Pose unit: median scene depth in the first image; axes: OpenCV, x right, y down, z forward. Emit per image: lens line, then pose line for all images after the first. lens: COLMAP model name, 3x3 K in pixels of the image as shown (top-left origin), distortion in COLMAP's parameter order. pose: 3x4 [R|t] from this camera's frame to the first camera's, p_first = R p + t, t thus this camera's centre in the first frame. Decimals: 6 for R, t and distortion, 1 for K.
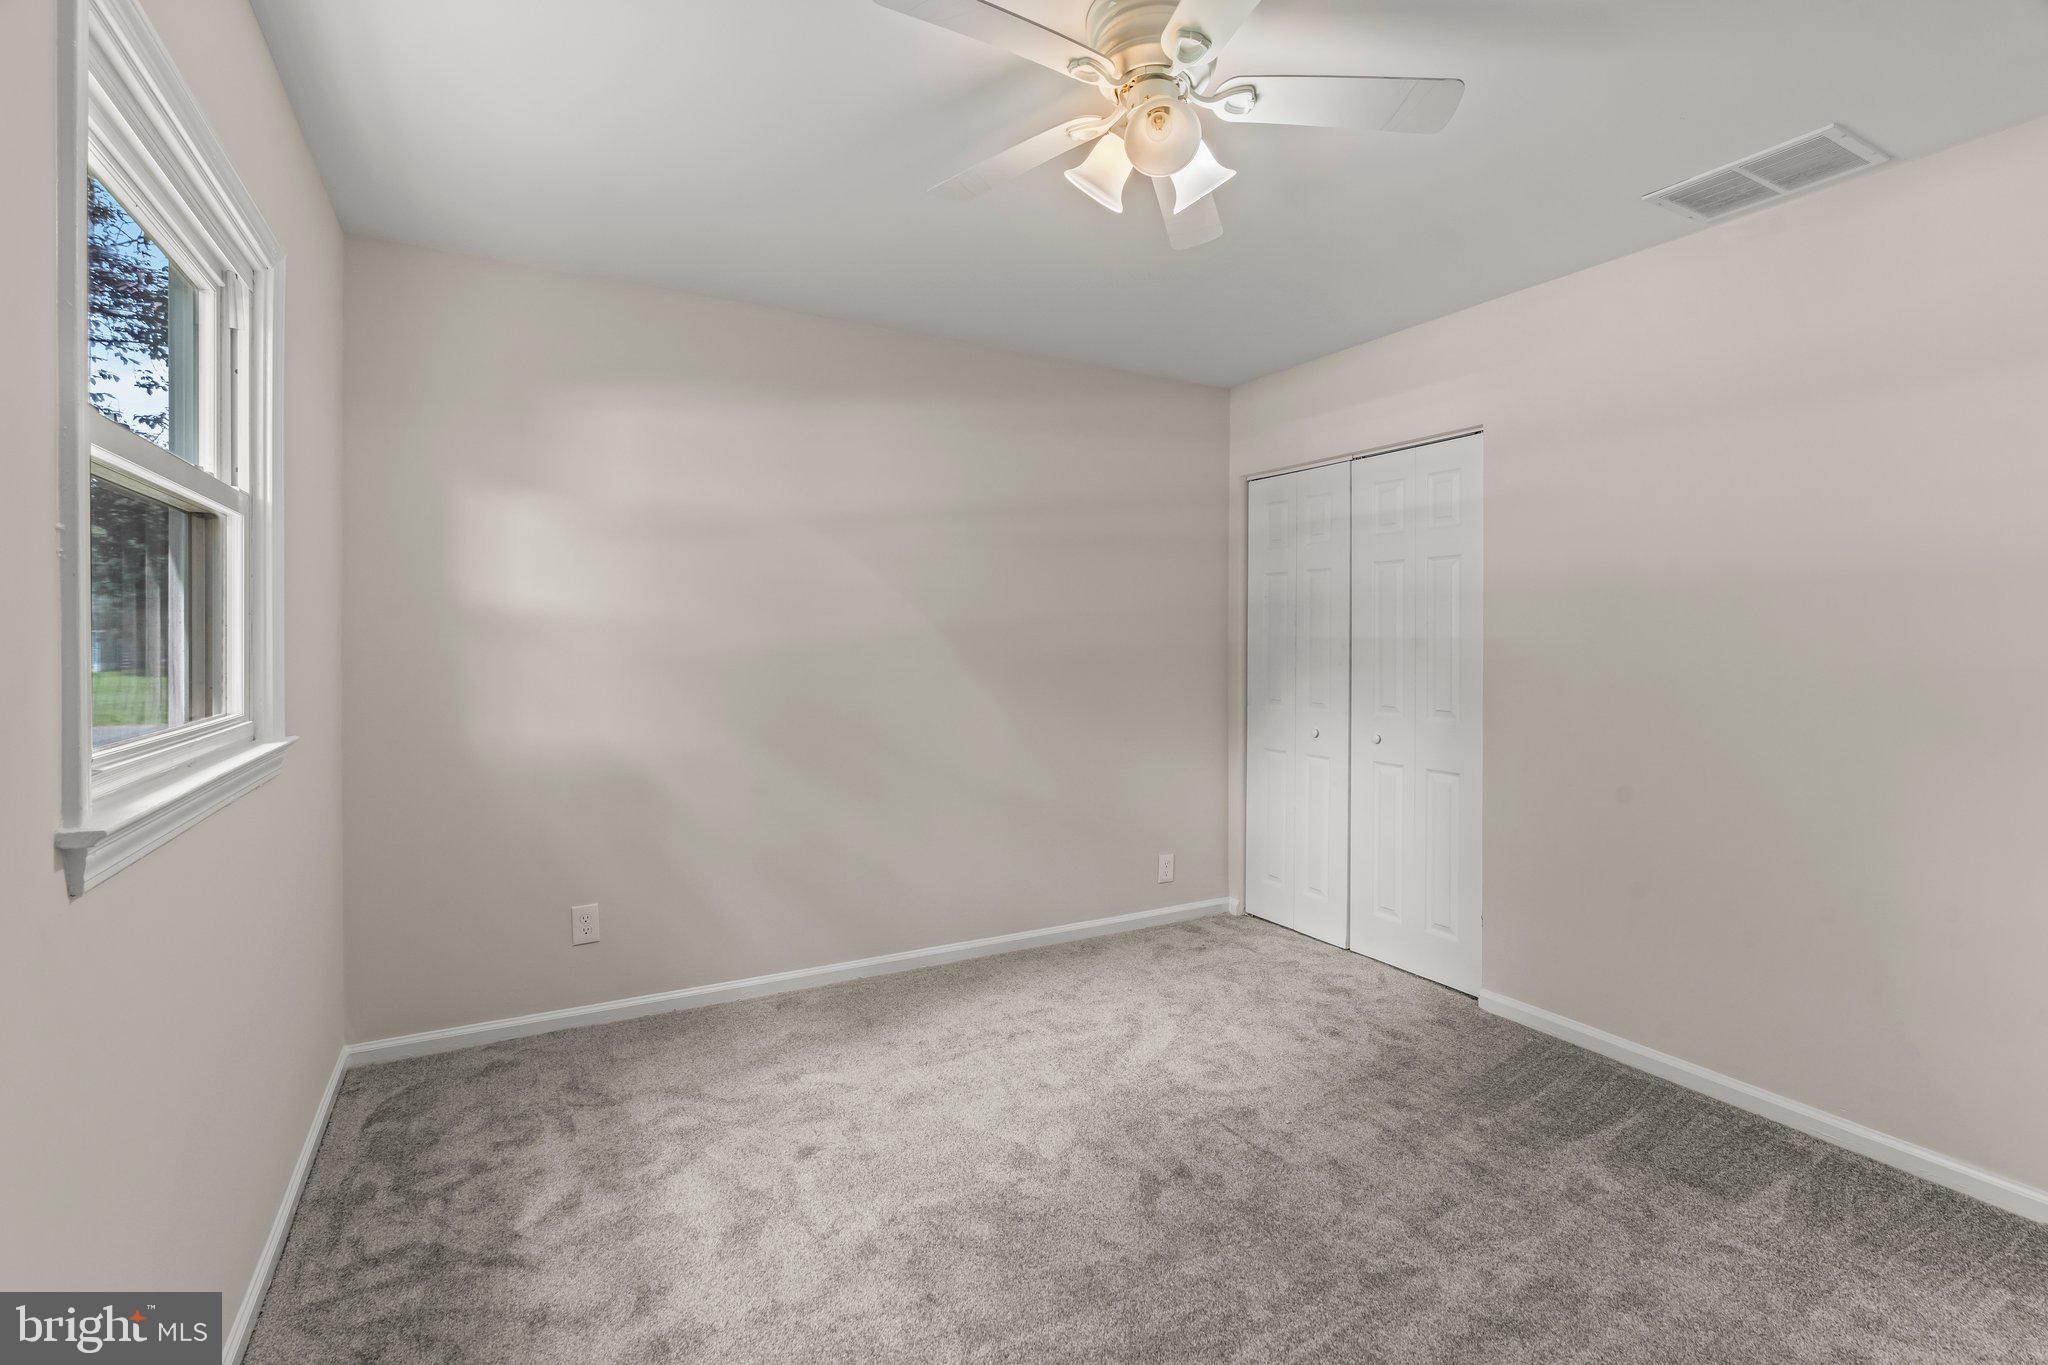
lens RADIAL K [[926.9, 0, 988.1], [0, 926.9, 640.5], [0, 0, 1]] dist [0.002864, -0.000021]
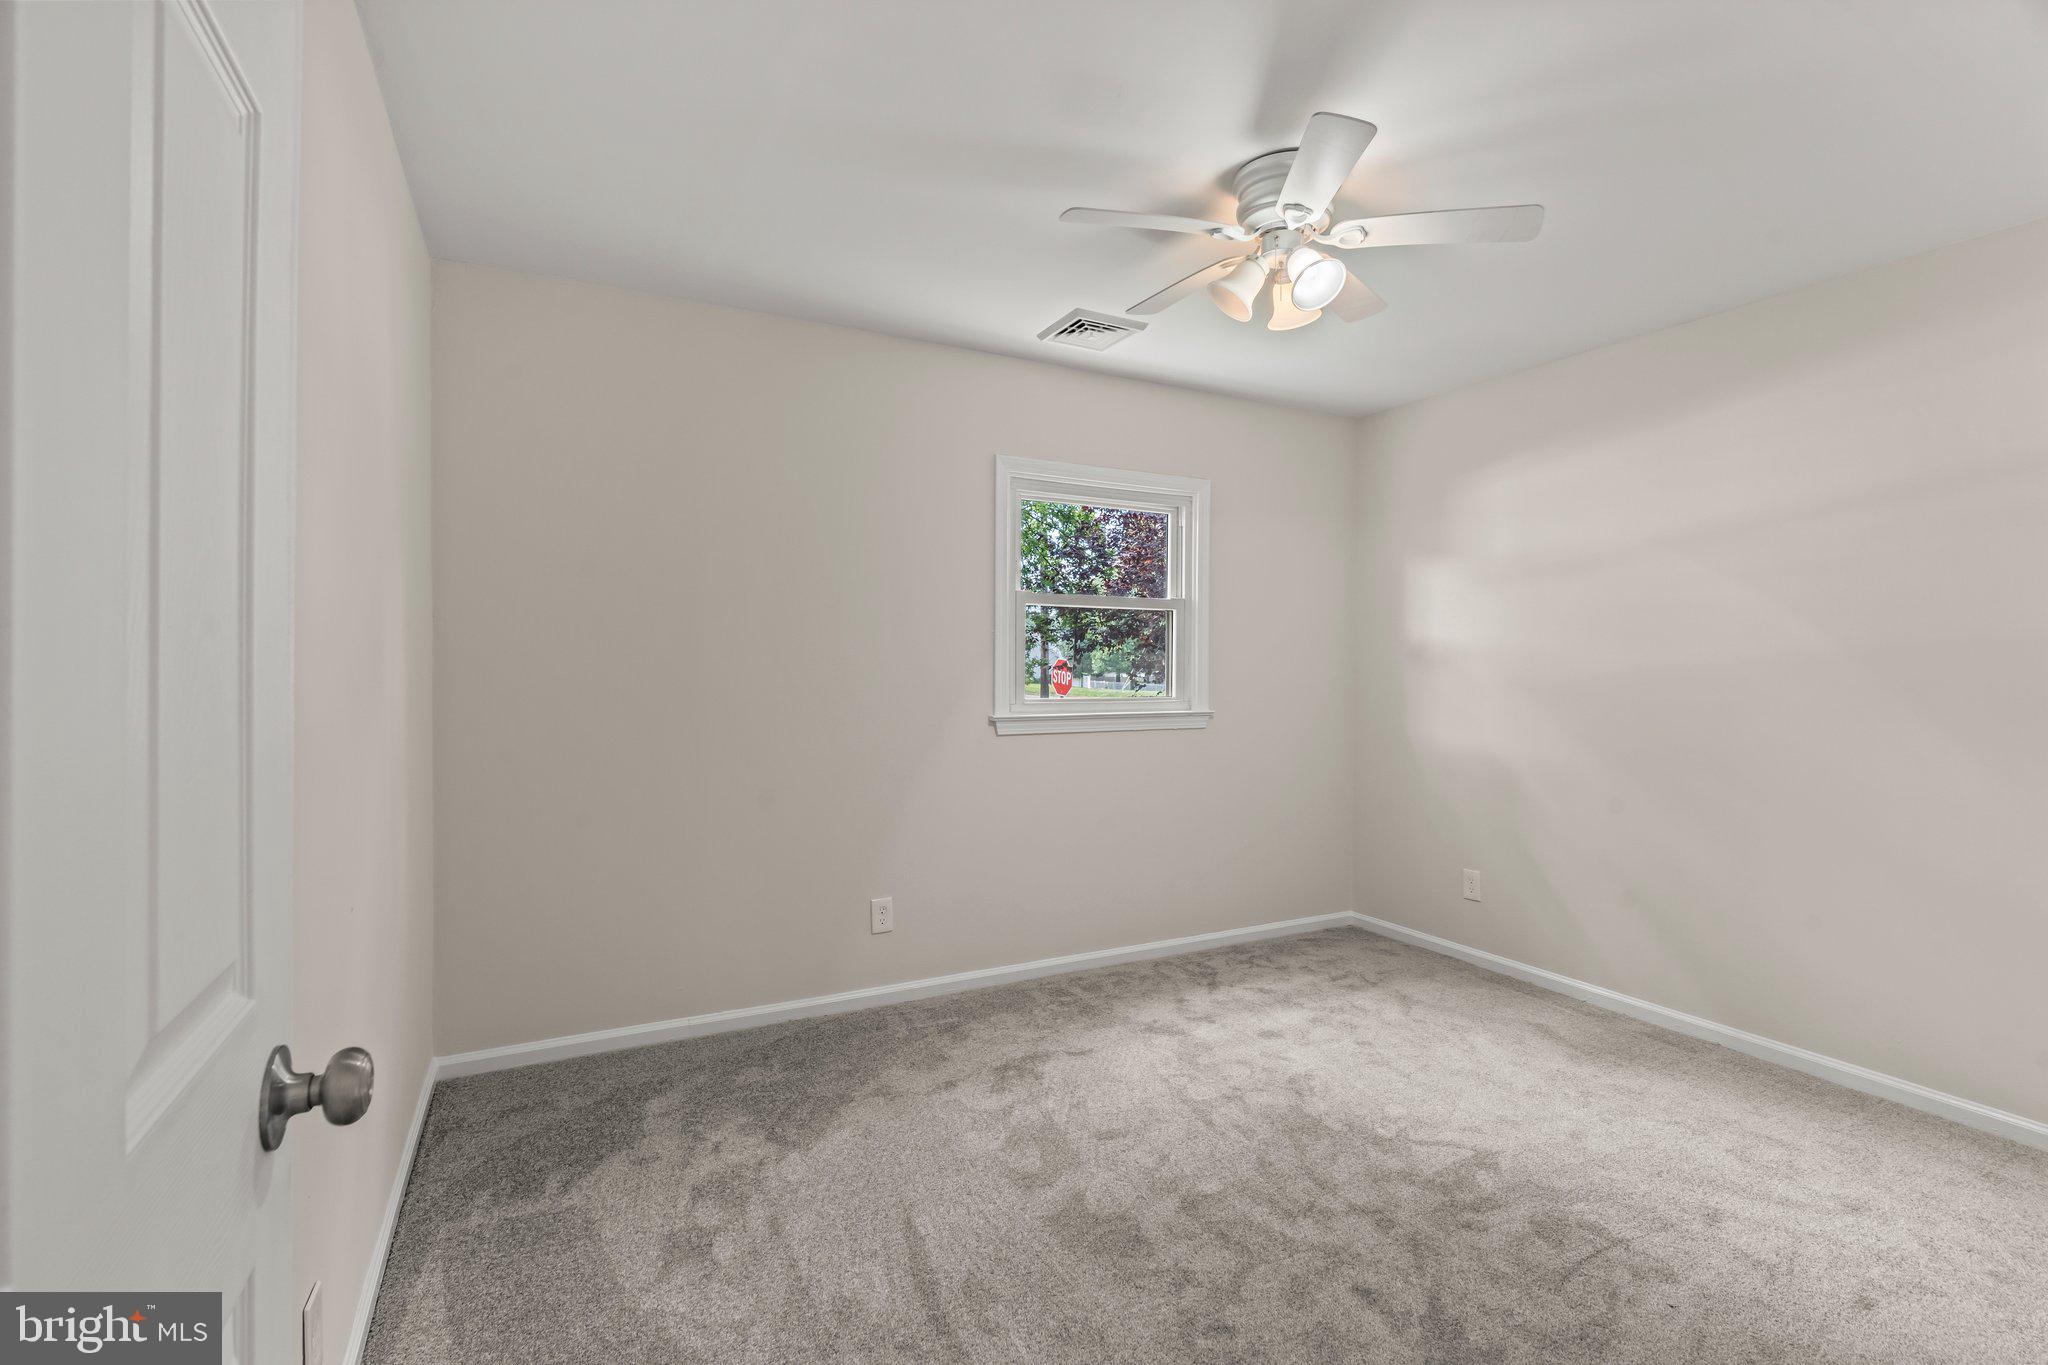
lens RADIAL K [[926.9, 0, 1032.6], [0, 926.9, 648.5], [0, 0, 1]] dist [0.002864, -0.000021]
pose [[0.008307, -0.017966, -0.999804, 1.029220], [-0.006514, 0.999816, -0.018020, 0.003769], [0.999944, 0.006662, 0.008188, 0.444828]]
